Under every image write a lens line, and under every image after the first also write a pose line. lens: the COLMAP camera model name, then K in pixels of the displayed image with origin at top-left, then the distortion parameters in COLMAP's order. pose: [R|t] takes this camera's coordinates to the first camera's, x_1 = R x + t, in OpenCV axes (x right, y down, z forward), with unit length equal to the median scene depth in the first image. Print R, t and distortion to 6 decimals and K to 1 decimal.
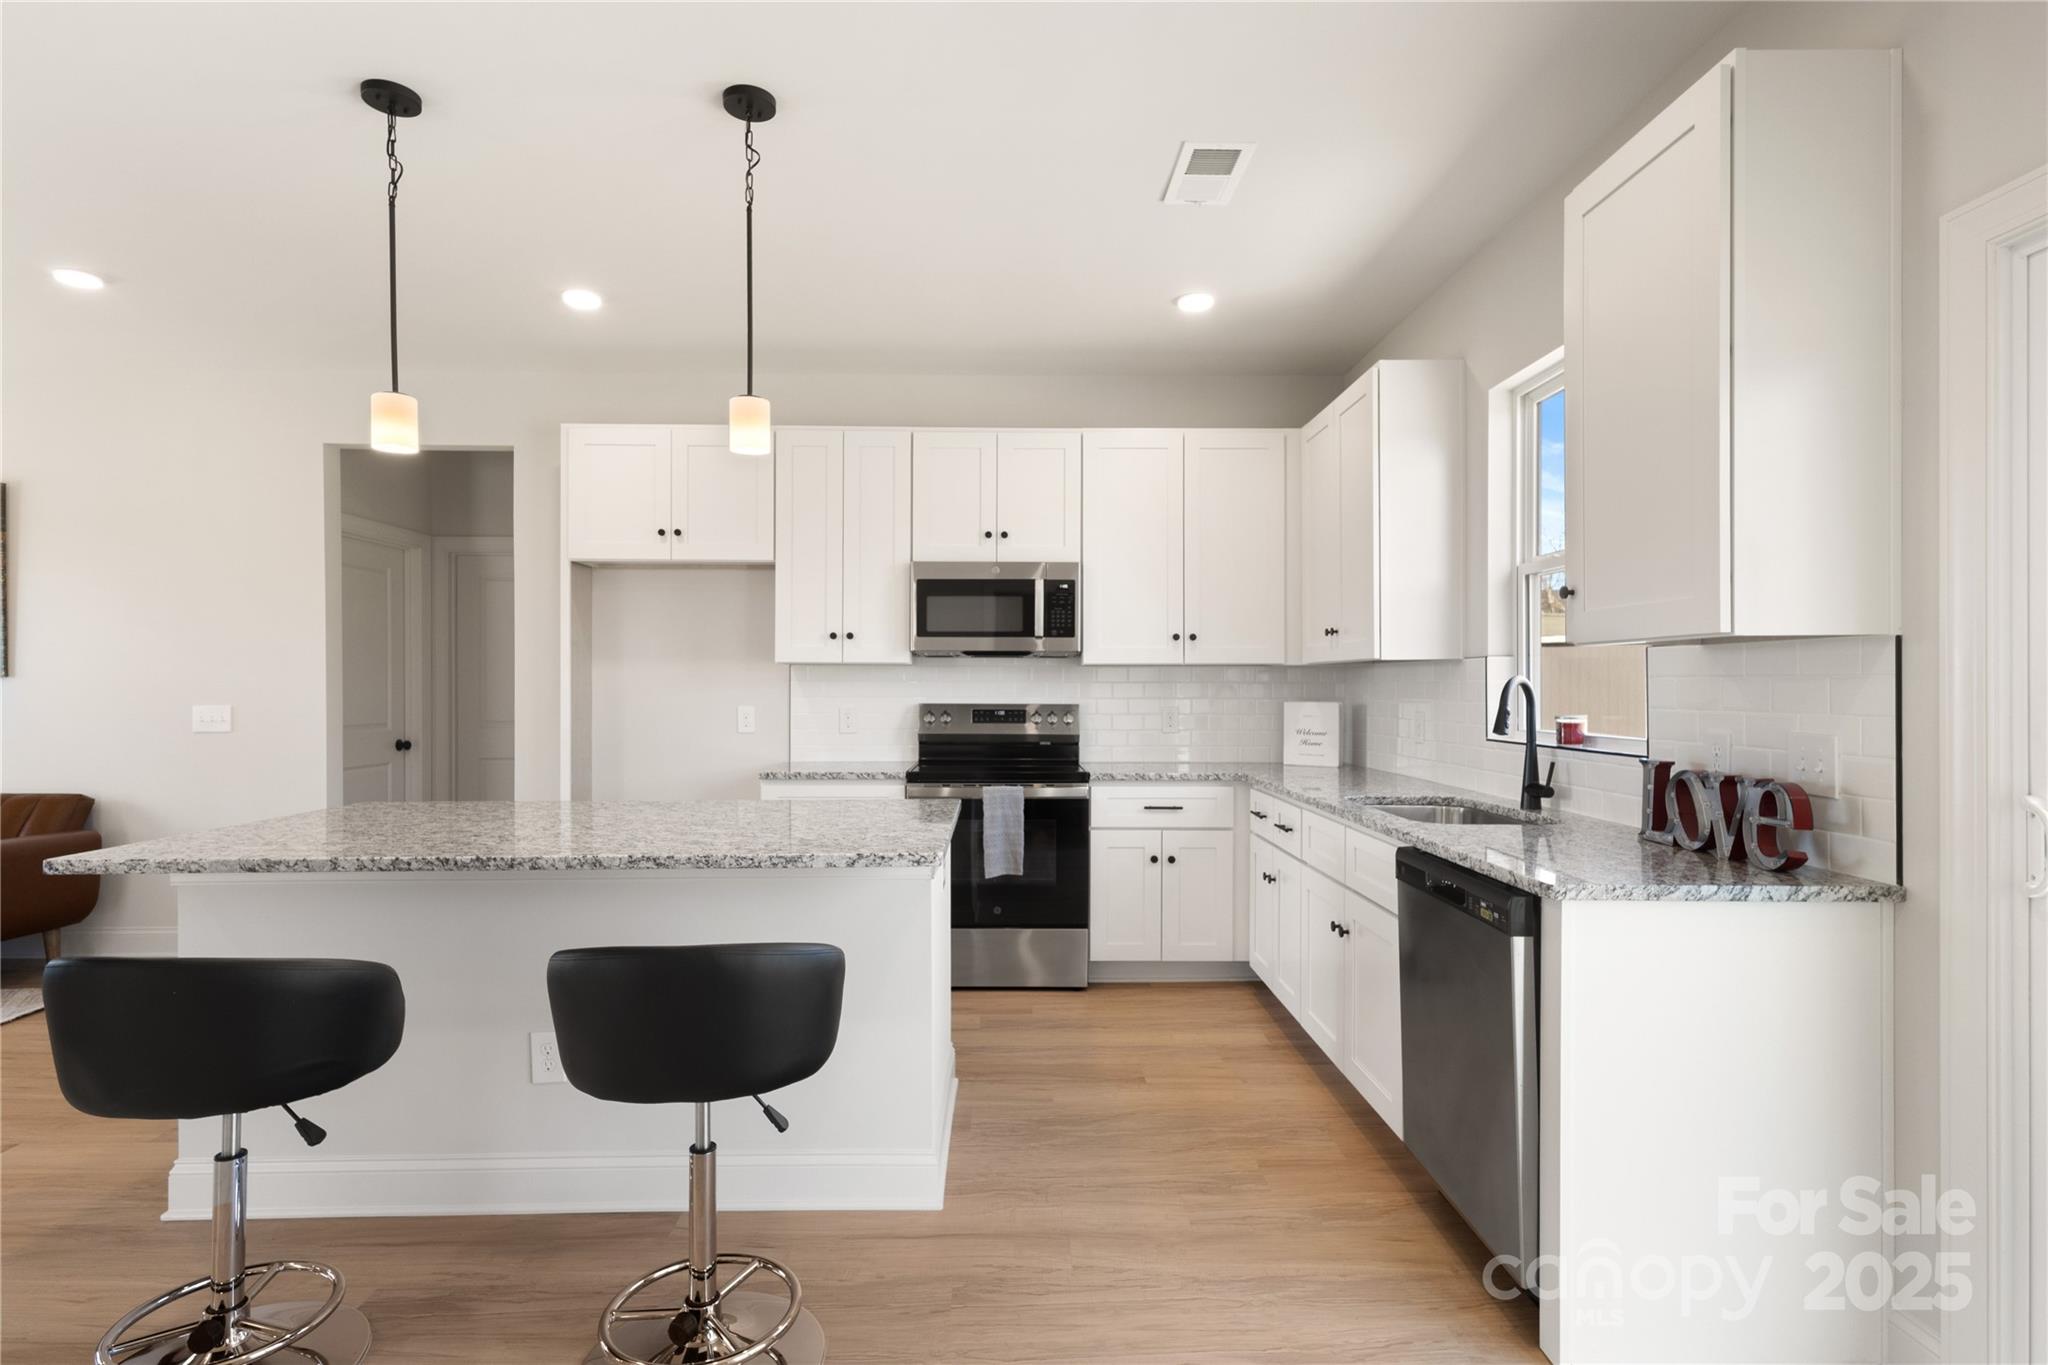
lens RADIAL K [[1033.2, 0, 1021.1], [0, 1033.2, 686.2], [0, 0, 1]] dist [0.005797, 0.001747]
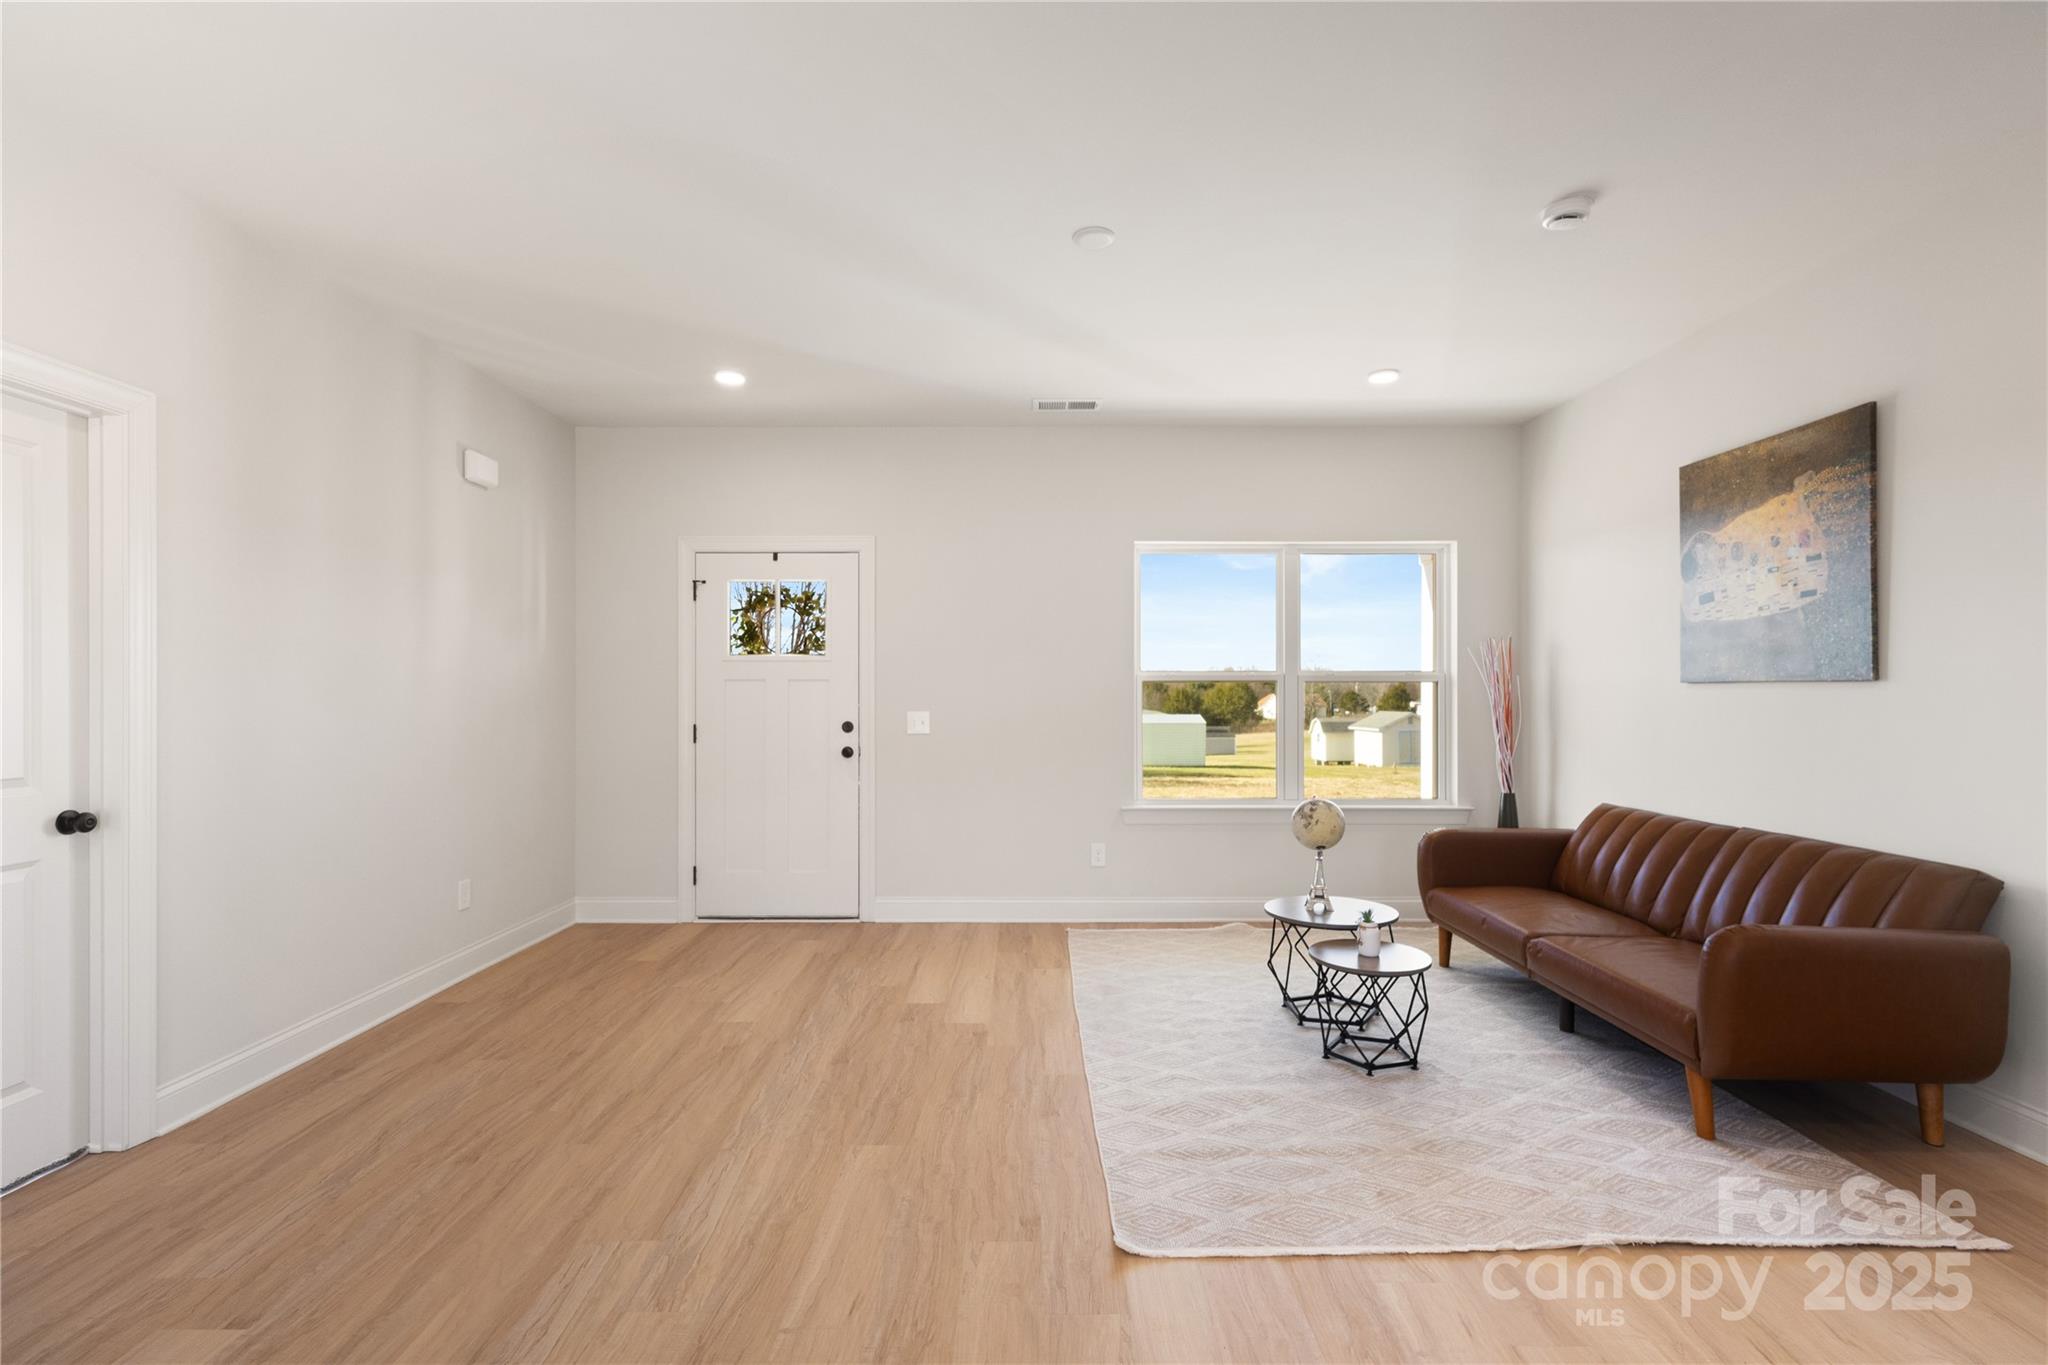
lens RADIAL K [[949.7, 0, 1030.8], [0, 949.7, 691.9], [0, 0, 1]] dist [-0.002422, 0.000635]
pose [[0.000113, -0.005998, -0.999982, -0.208865], [0.002521, 0.999979, -0.005998, 0.000805], [0.999997, -0.002520, 0.000129, 0.265076]]
